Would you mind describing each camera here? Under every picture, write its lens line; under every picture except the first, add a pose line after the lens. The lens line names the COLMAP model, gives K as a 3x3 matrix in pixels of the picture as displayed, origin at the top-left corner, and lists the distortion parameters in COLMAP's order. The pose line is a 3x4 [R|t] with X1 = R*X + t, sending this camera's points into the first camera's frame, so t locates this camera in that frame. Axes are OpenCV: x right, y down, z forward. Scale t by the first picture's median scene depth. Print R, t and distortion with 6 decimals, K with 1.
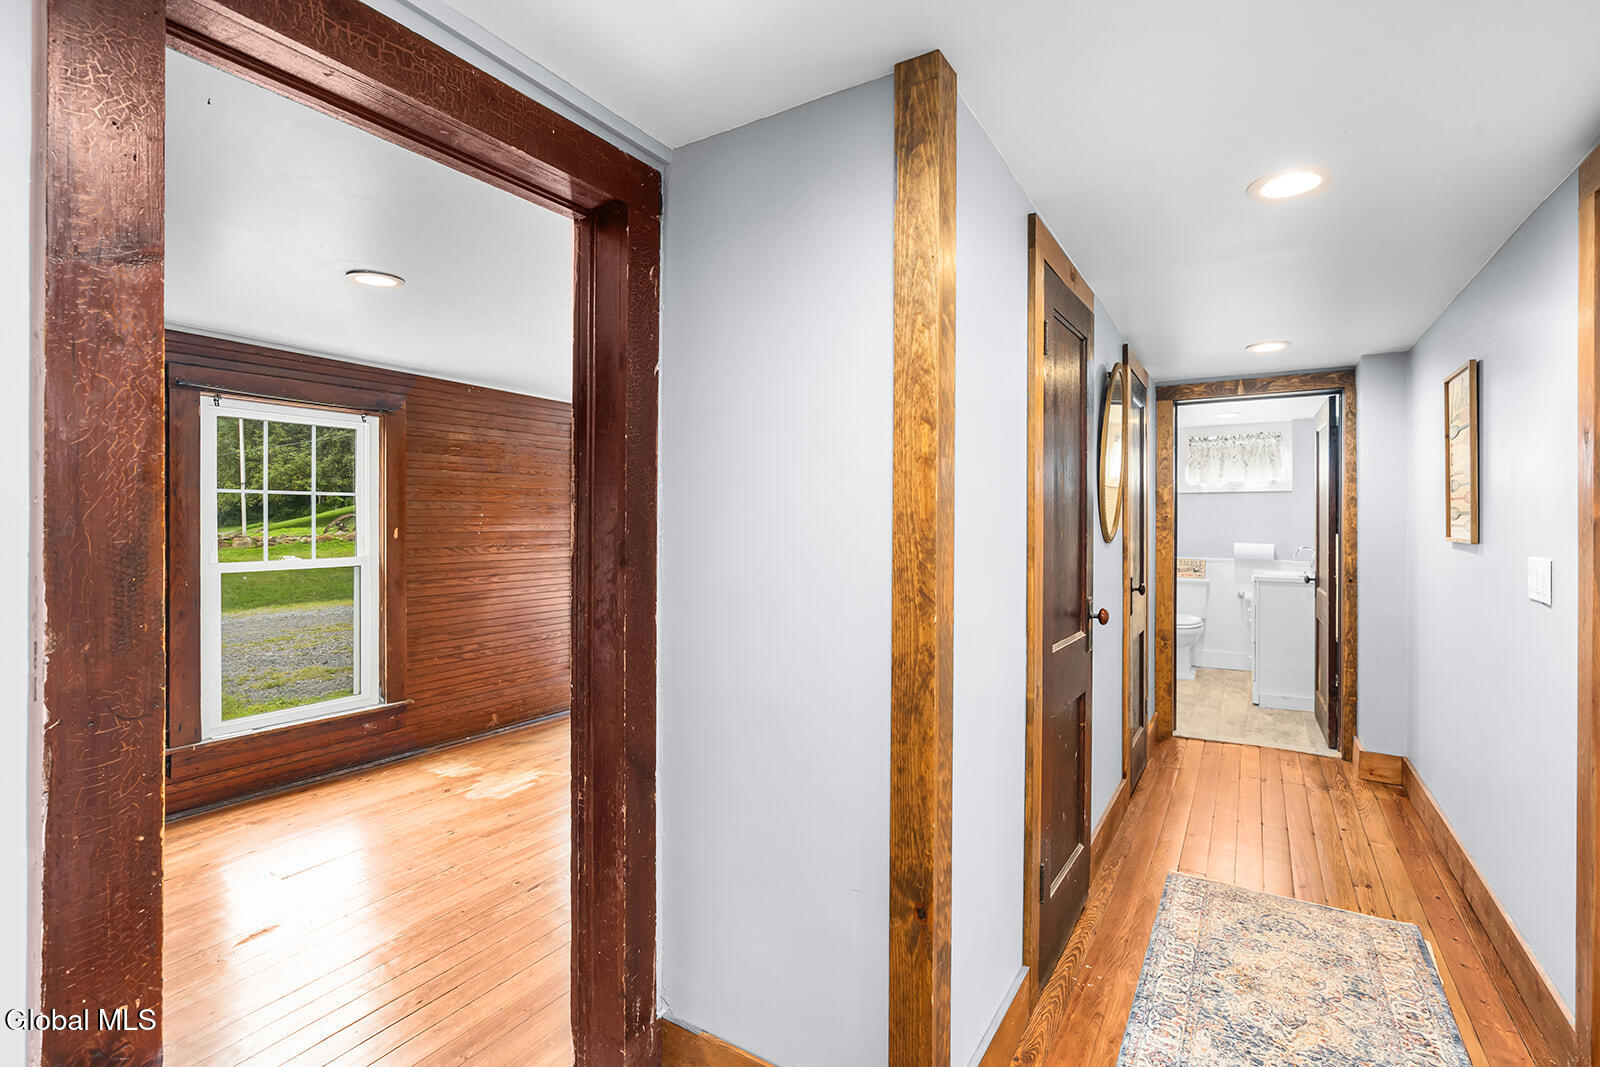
lens RADIAL K [[734.2, 0, 805.3], [0, 734.2, 526.2], [0, 0, 1]] dist [-0.004722, 0.000155]
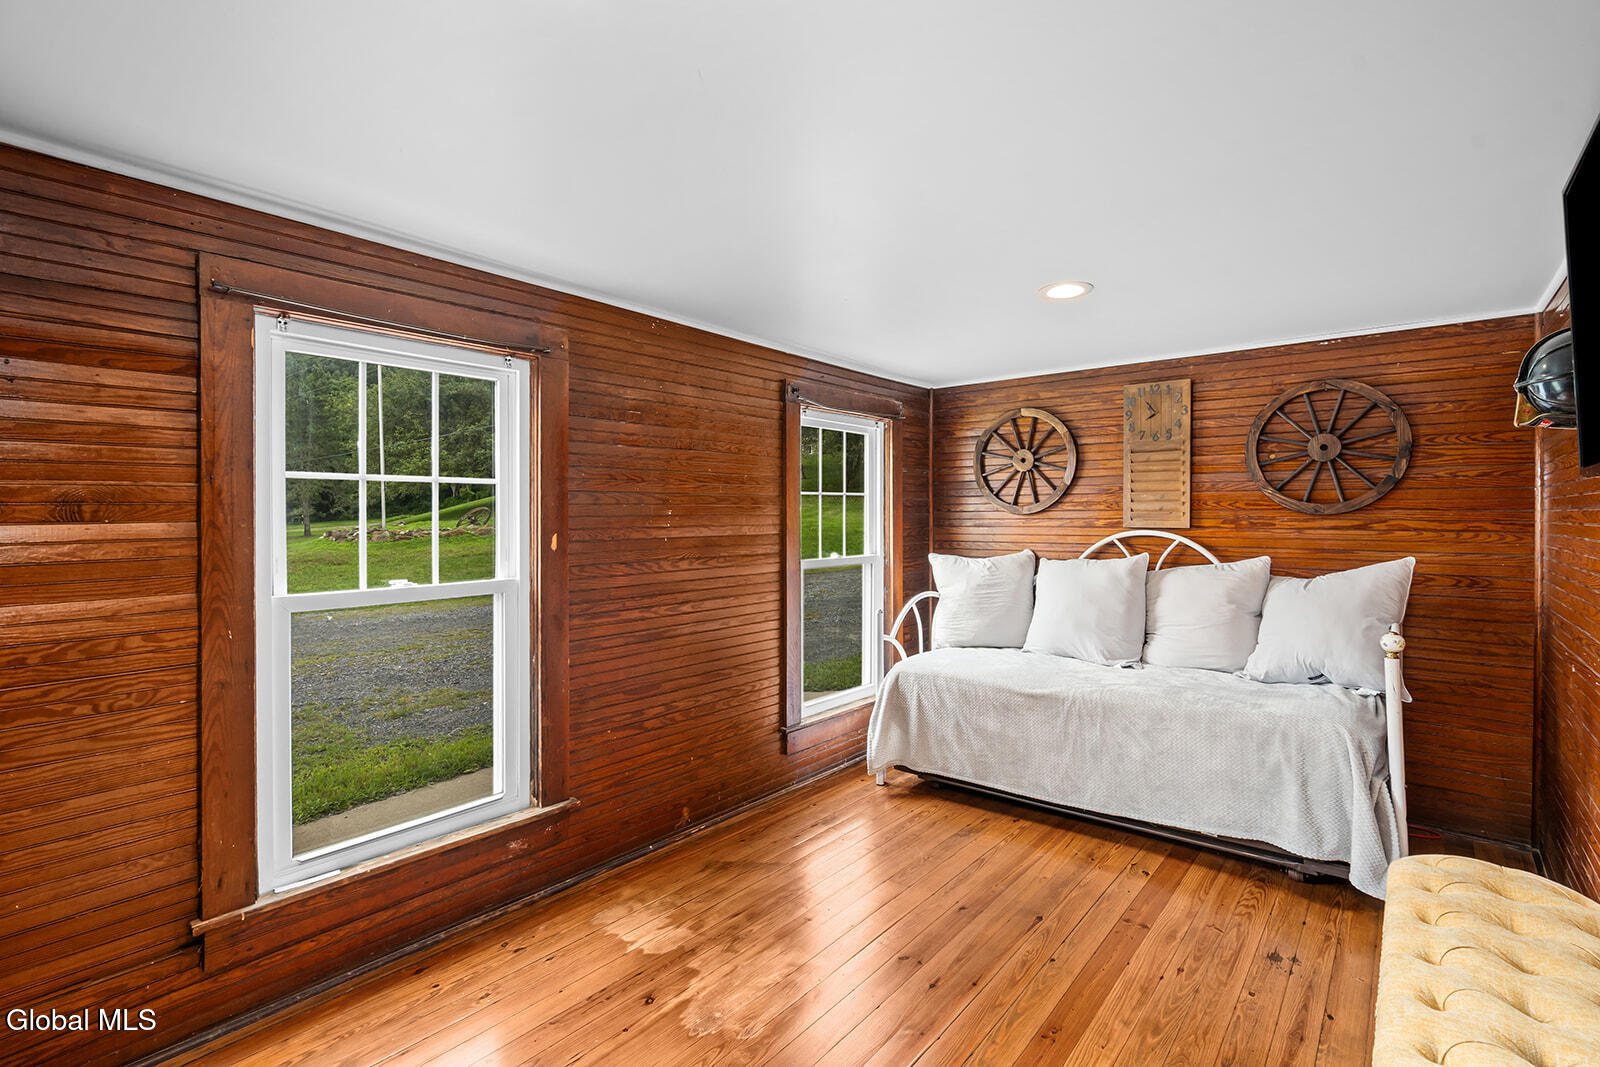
lens RADIAL K [[734.2, 0, 796.4], [0, 734.2, 524.1], [0, 0, 1]] dist [-0.004722, 0.000155]
pose [[0.988921, 0.003515, -0.148403, -0.253733], [-0.002391, 0.999967, 0.007754, -0.011528], [0.148426, -0.007313, 0.988896, 0.396563]]
